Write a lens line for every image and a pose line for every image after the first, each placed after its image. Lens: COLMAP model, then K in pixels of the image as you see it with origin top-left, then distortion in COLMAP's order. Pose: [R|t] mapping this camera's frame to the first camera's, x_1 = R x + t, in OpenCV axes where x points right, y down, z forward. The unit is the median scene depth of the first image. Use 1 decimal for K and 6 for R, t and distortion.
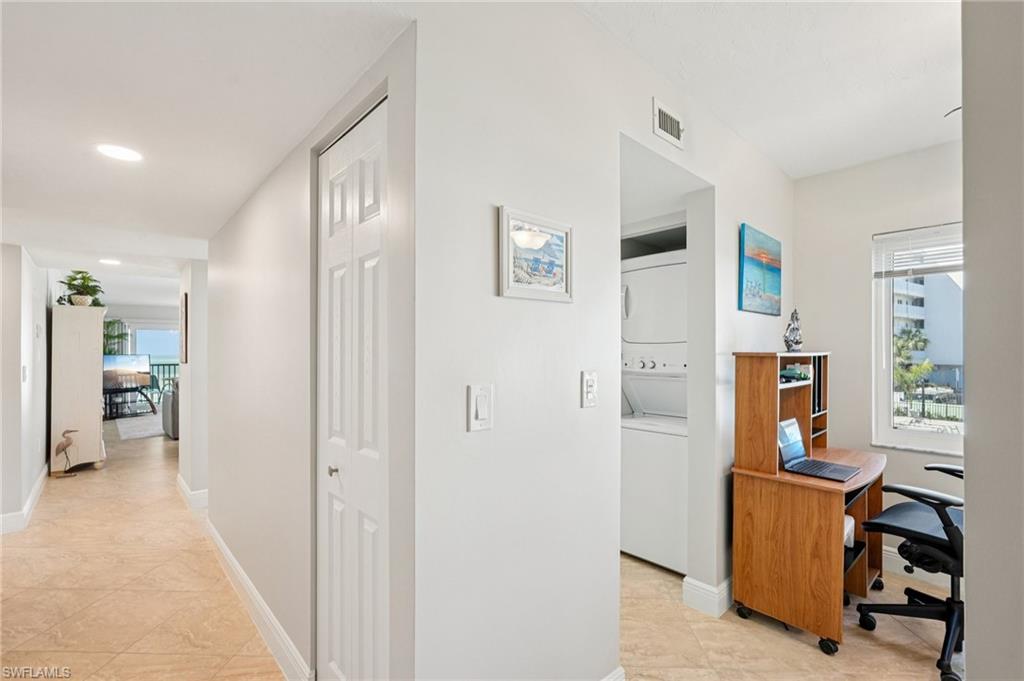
lens RADIAL K [[451.9, 0, 510.5], [0, 451.9, 351.6], [0, 0, 1]] dist [-0.006357, -0.000191]
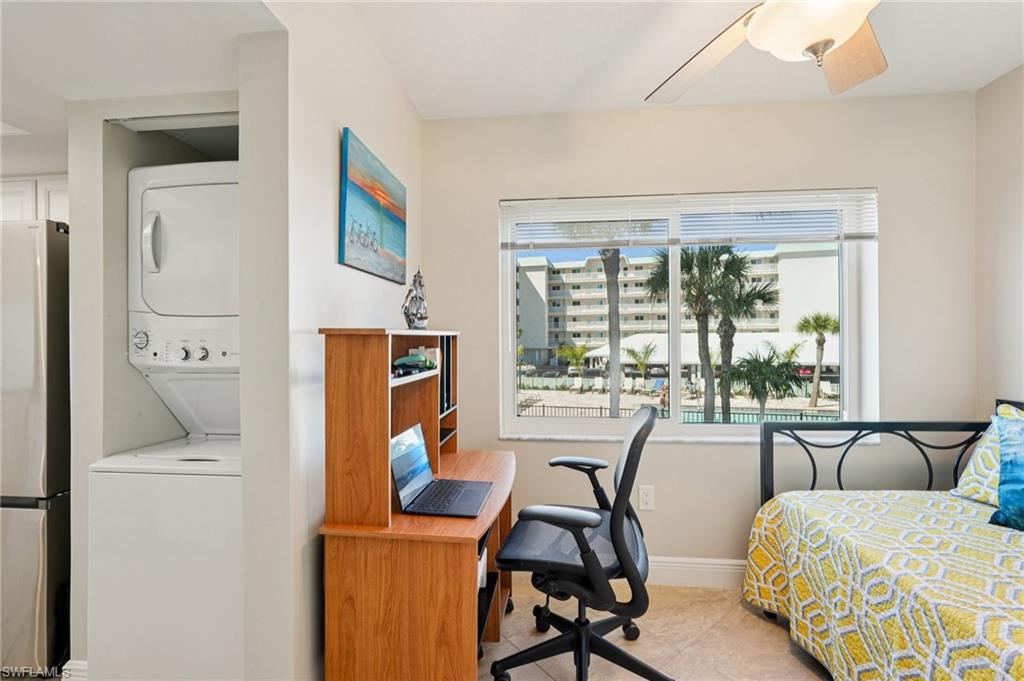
lens RADIAL K [[460.7, 0, 512.0], [0, 460.7, 340.5], [0, 0, 1]] dist [-0.004672, 0.008032]
pose [[0.747049, -0.006158, 0.664740, 0.261769], [0.004555, 0.999981, 0.004144, 0.014460], [-0.664753, -0.000068, 0.747063, 0.364293]]
